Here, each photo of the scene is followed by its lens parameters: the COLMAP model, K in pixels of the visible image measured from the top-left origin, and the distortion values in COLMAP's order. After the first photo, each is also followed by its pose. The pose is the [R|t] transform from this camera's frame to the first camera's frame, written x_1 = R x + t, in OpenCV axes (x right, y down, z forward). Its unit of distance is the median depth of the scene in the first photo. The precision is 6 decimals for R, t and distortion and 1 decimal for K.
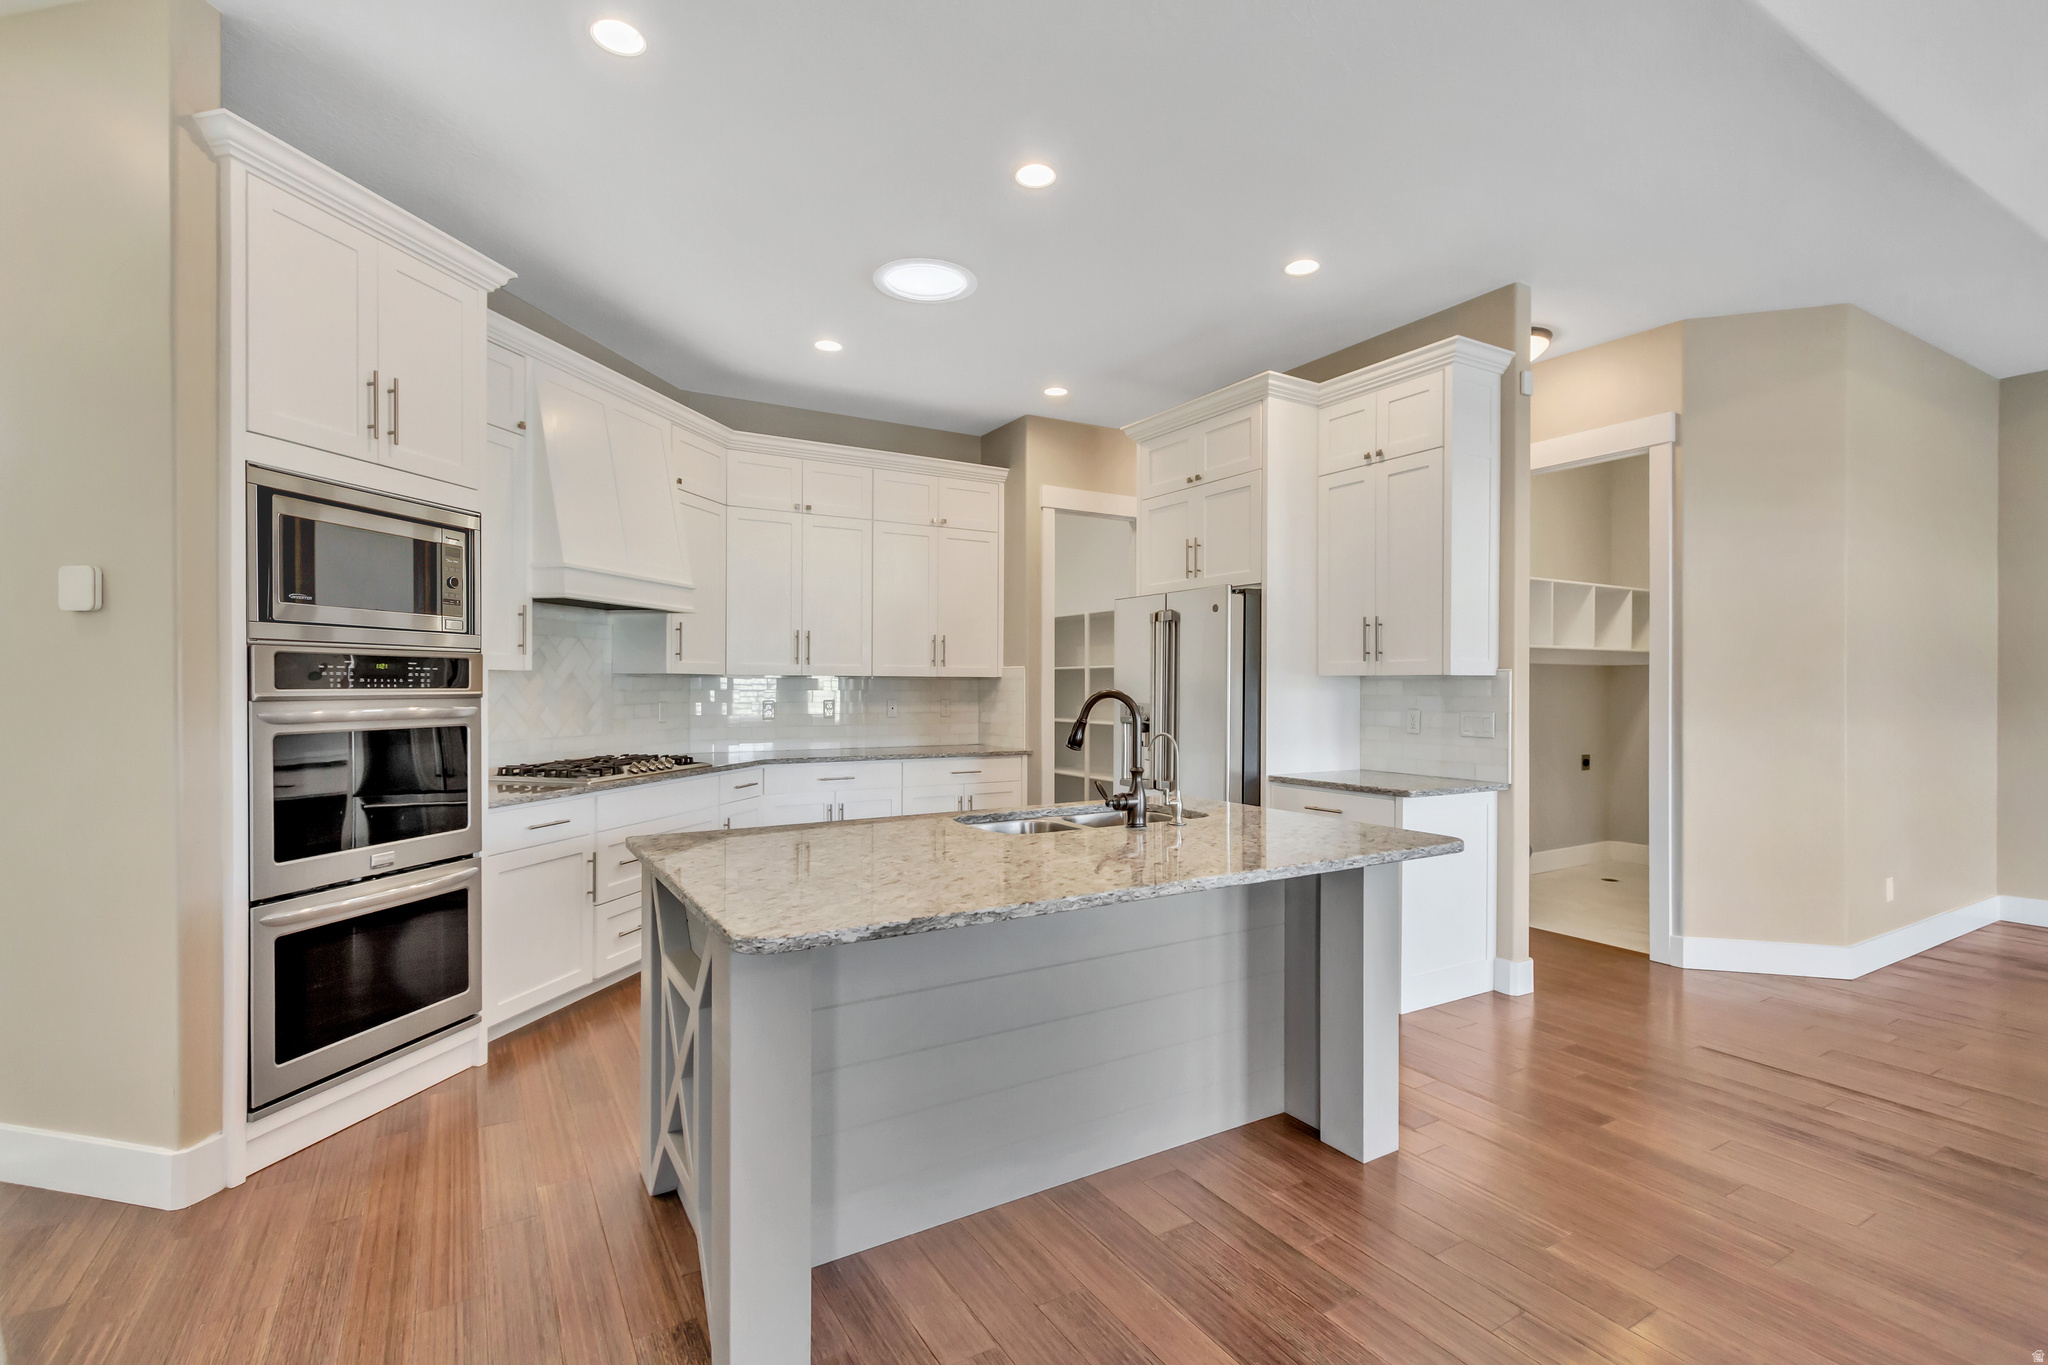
lens RADIAL K [[942.1, 0, 1025.5], [0, 942.1, 687.5], [0, 0, 1]] dist [0.019624, -0.009307]
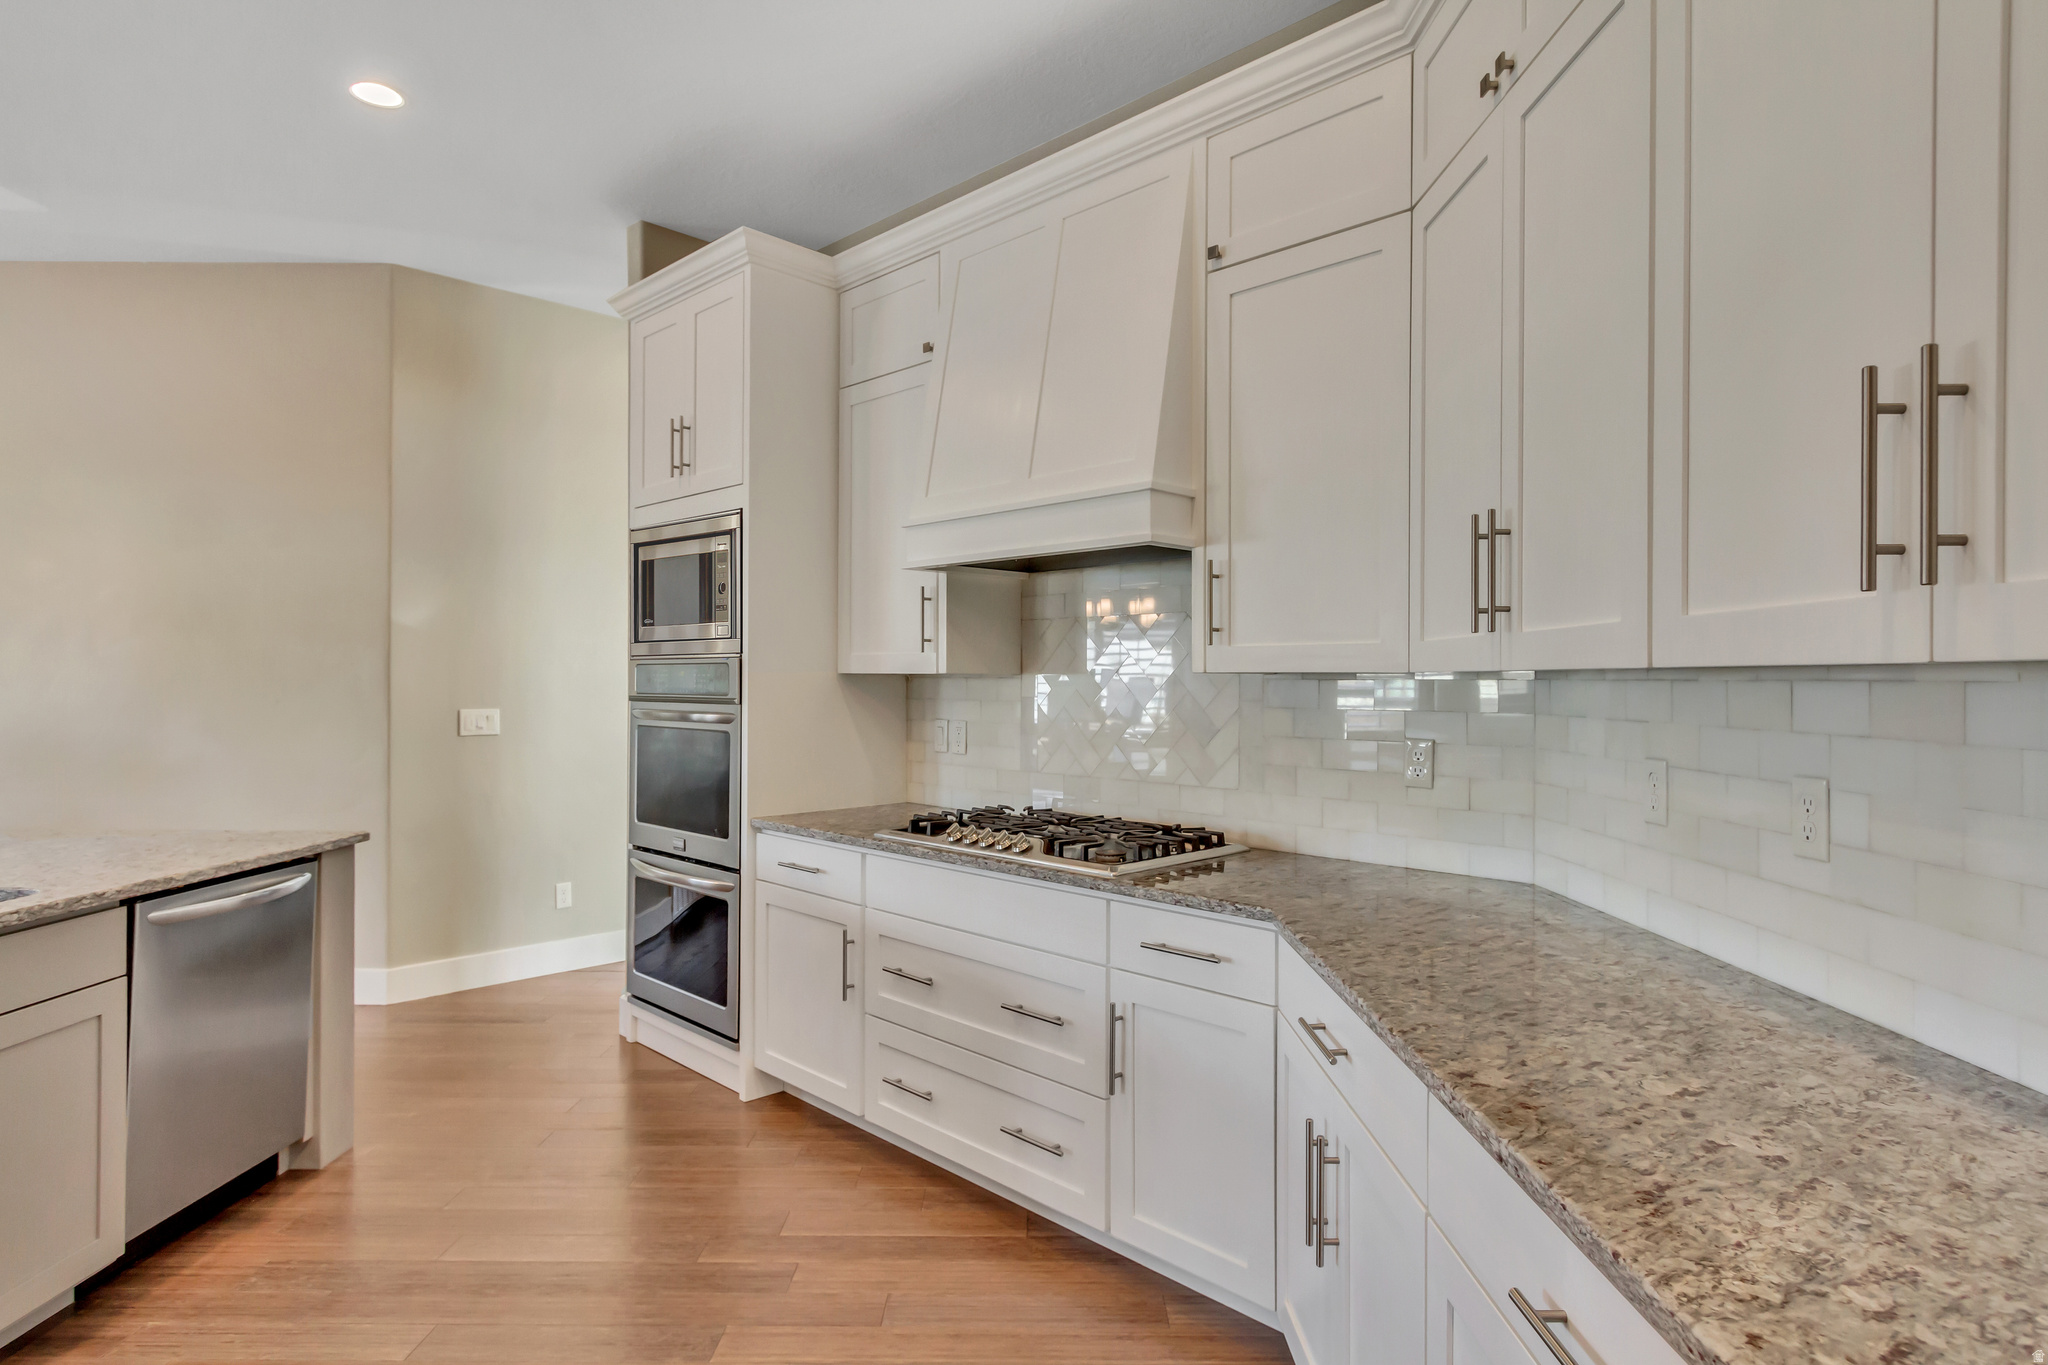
lens RADIAL K [[1107.3, 0, 1024.0], [0, 1107.3, 682.5], [0, 0, 1]] dist [0.009161, 0.000766]
pose [[-0.520196, -0.001783, -0.854045, 0.185033], [-0.006735, 0.999975, 0.002014, -0.013770], [0.854020, 0.006800, -0.520196, 1.577694]]
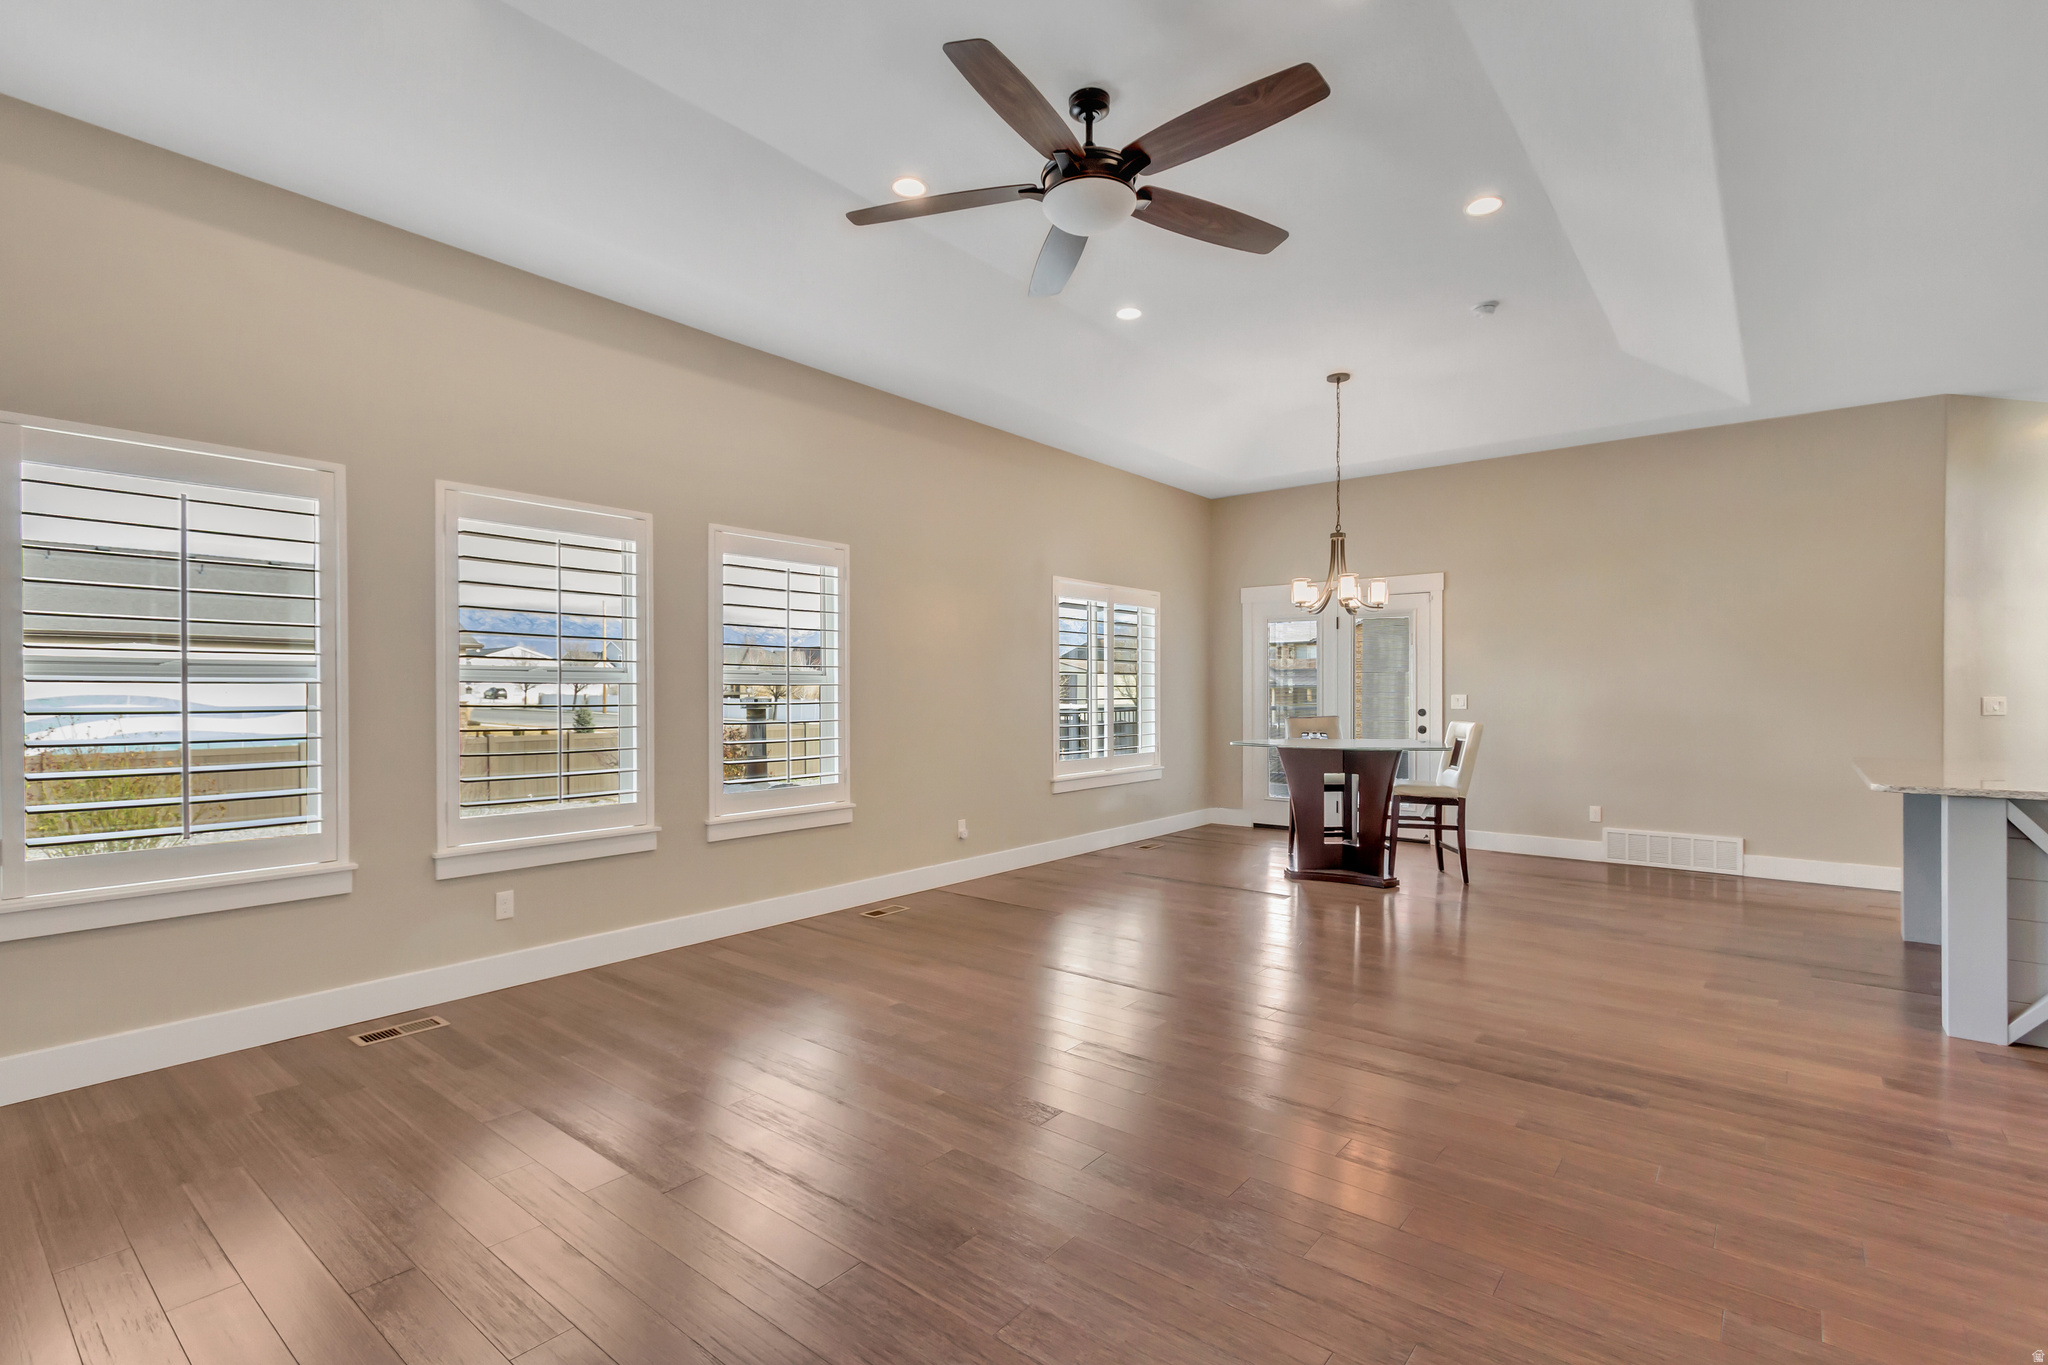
lens RADIAL K [[942.1, 0, 1025.5], [0, 942.1, 687.5], [0, 0, 1]] dist [0.019624, -0.009307]
pose [[-0.938496, -0.001496, -0.345287, 1.442607], [-0.000966, 0.999998, -0.001706, 0.016139], [0.345289, -0.001268, -0.938496, 1.278661]]
